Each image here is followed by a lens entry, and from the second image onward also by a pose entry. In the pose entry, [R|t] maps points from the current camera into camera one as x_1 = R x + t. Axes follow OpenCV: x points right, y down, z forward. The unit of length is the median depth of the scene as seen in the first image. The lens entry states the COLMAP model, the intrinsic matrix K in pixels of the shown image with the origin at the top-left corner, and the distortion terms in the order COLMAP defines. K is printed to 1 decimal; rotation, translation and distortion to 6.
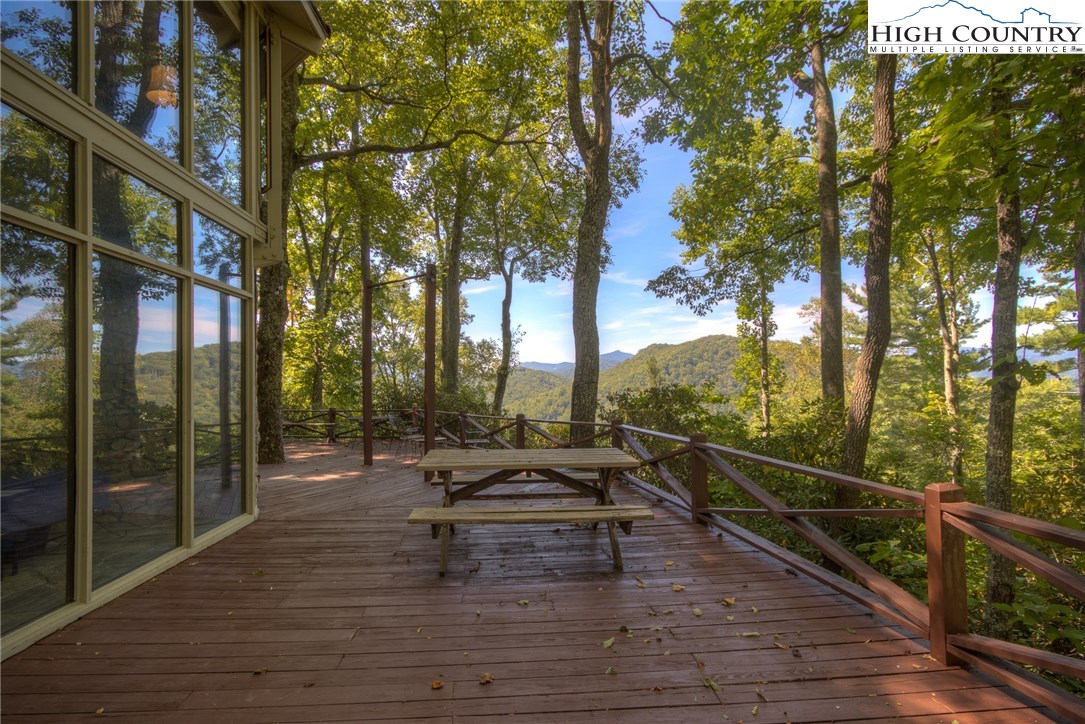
lens RADIAL K [[503.2, 0, 525.6], [0, 503.2, 367.6], [0, 0, 1]] dist [0.012279, -0.000206]
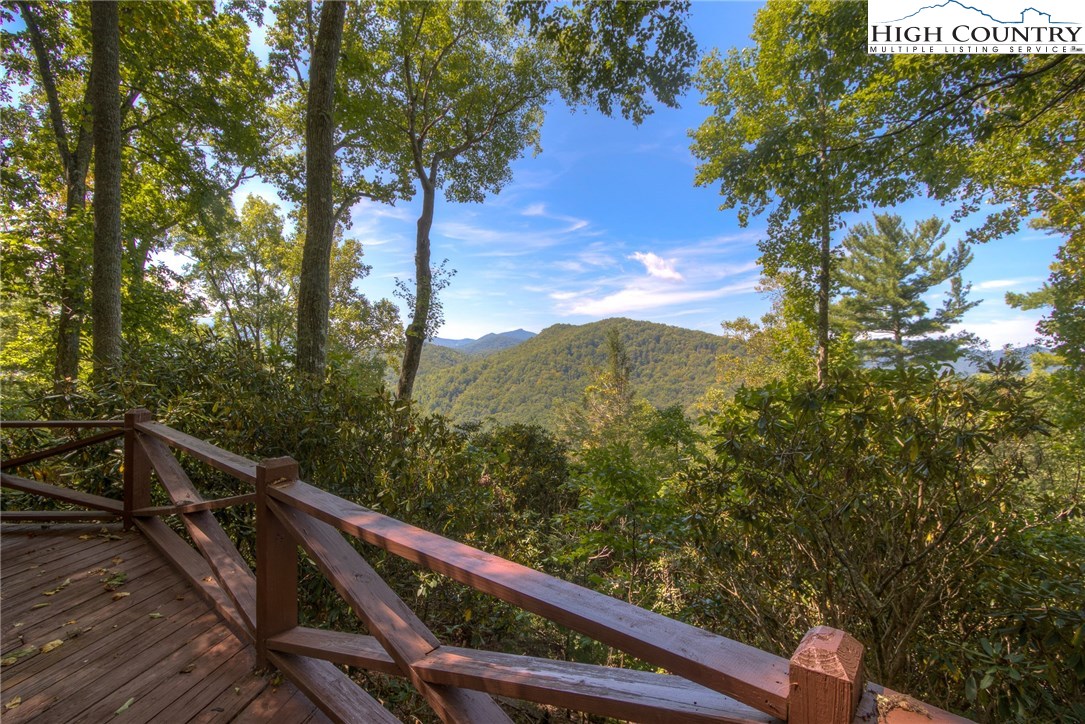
lens RADIAL K [[503.2, 0, 525.6], [0, 503.2, 367.6], [0, 0, 1]] dist [0.012279, -0.000206]
pose [[0.980326, 0.030605, 0.194998, -0.023953], [-0.039364, 0.998375, 0.041202, 0.013065], [-0.193420, -0.048067, 0.979938, 0.279743]]
